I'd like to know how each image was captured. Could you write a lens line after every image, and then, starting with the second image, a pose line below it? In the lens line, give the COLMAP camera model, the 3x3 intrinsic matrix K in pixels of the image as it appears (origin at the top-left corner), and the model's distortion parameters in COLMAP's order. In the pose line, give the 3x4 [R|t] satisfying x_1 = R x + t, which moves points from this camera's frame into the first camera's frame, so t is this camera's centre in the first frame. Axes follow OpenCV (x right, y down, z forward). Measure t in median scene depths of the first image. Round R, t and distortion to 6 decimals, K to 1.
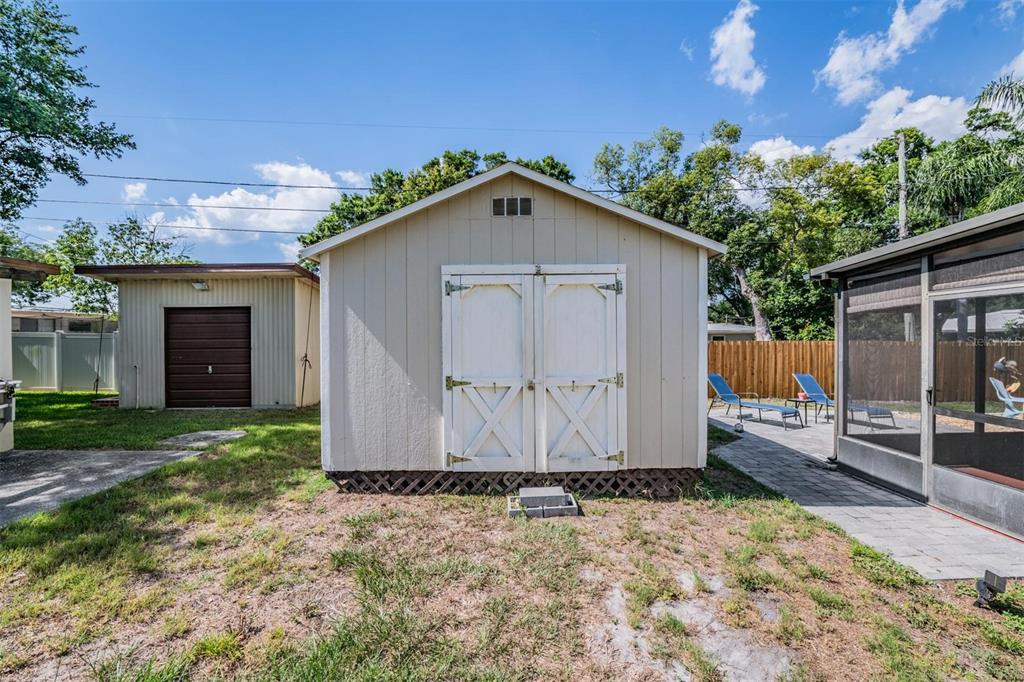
lens RADIAL K [[412.6, 0, 512.0], [0, 412.6, 341.0], [0, 0, 1]] dist [-0.002899, -0.000662]
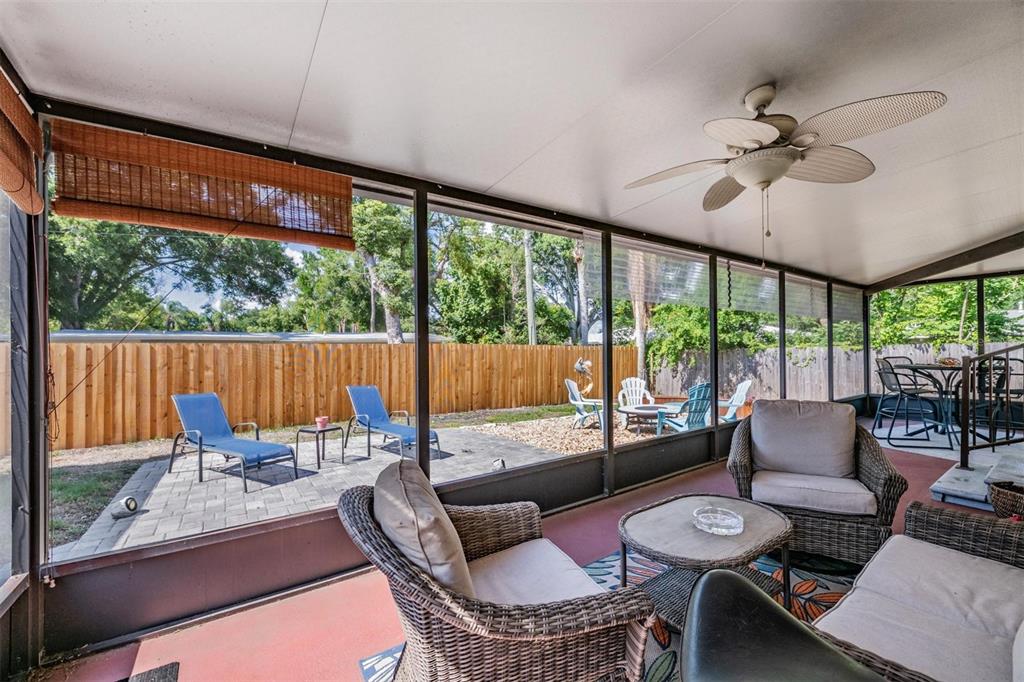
lens RADIAL K [[412.6, 0, 512.0], [0, 412.6, 341.0], [0, 0, 1]] dist [-0.002899, -0.000662]
pose [[0.834486, 0.007678, 0.550976, 0.271644], [0.012110, 0.999406, -0.032269, 0.015392], [-0.550897, 0.033601, 0.833897, 0.143705]]
